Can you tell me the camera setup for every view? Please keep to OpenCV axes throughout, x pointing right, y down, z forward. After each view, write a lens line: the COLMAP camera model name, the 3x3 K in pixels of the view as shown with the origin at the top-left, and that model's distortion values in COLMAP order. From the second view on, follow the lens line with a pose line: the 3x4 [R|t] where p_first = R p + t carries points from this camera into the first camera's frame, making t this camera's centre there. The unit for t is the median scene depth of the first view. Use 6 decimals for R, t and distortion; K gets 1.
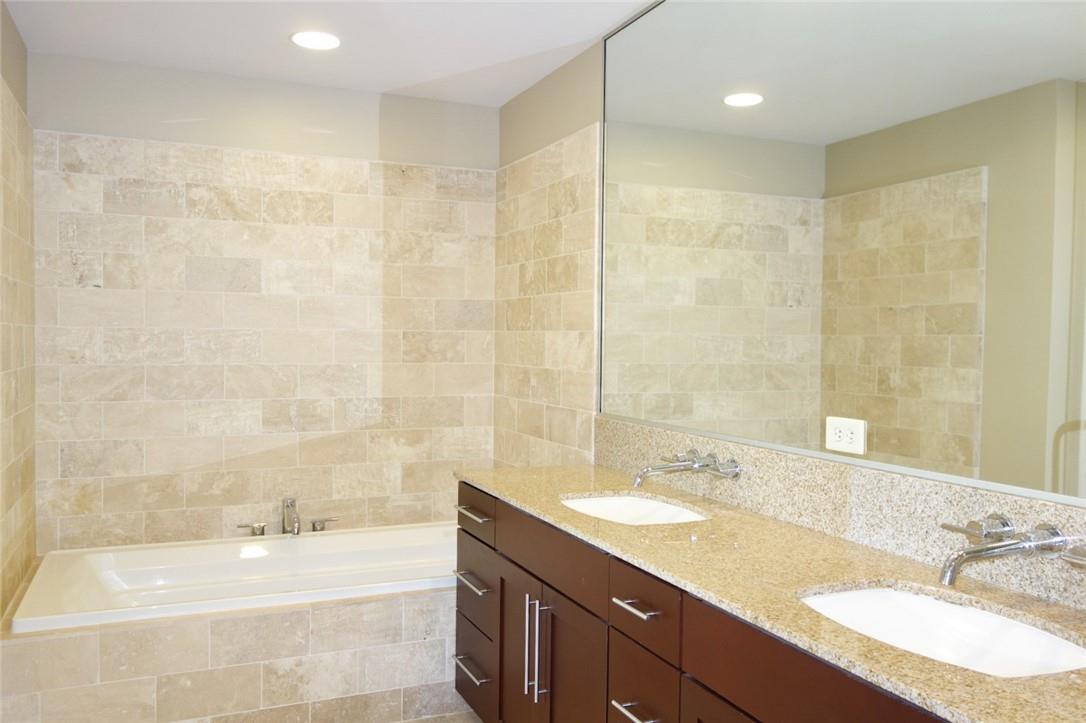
lens RADIAL K [[865.8, 0, 519.3], [0, 865.8, 357.3], [0, 0, 1]] dist [0.008403, -0.003998]
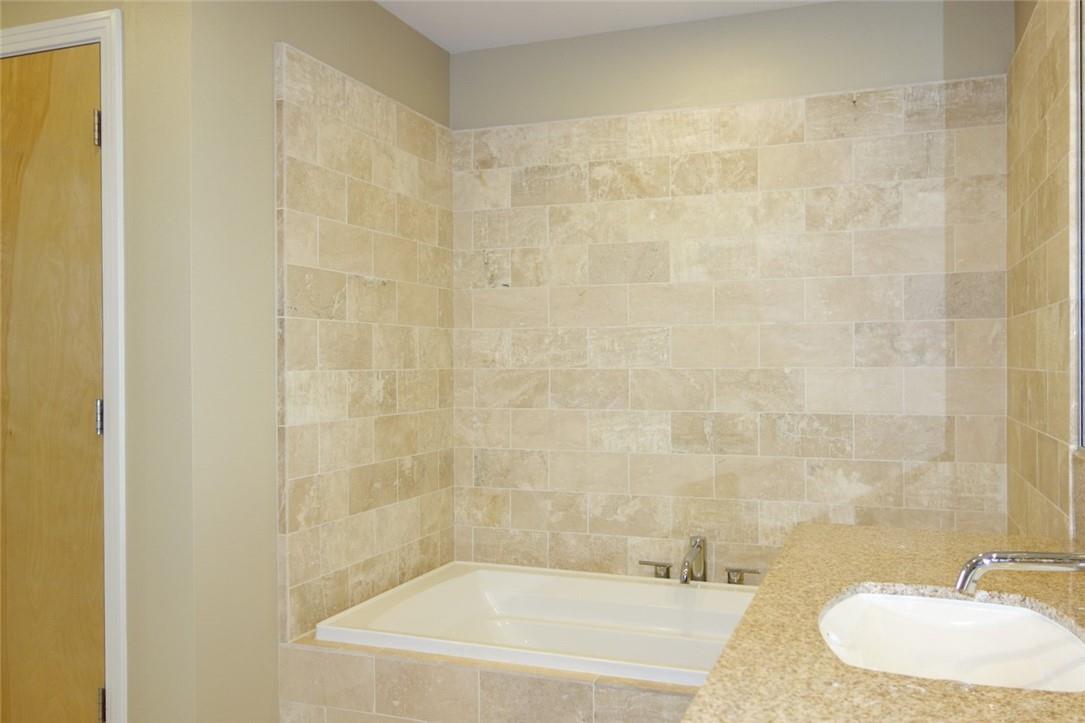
lens RADIAL K [[905.0, 0, 542.0], [0, 905.0, 358.4], [0, 0, 1]] dist [0.004454, 0.012378]
pose [[0.732500, -0.013442, -0.680634, 0.194507], [-0.004610, 0.999684, -0.024704, 0.019949], [0.680751, 0.021233, 0.732207, 0.284579]]
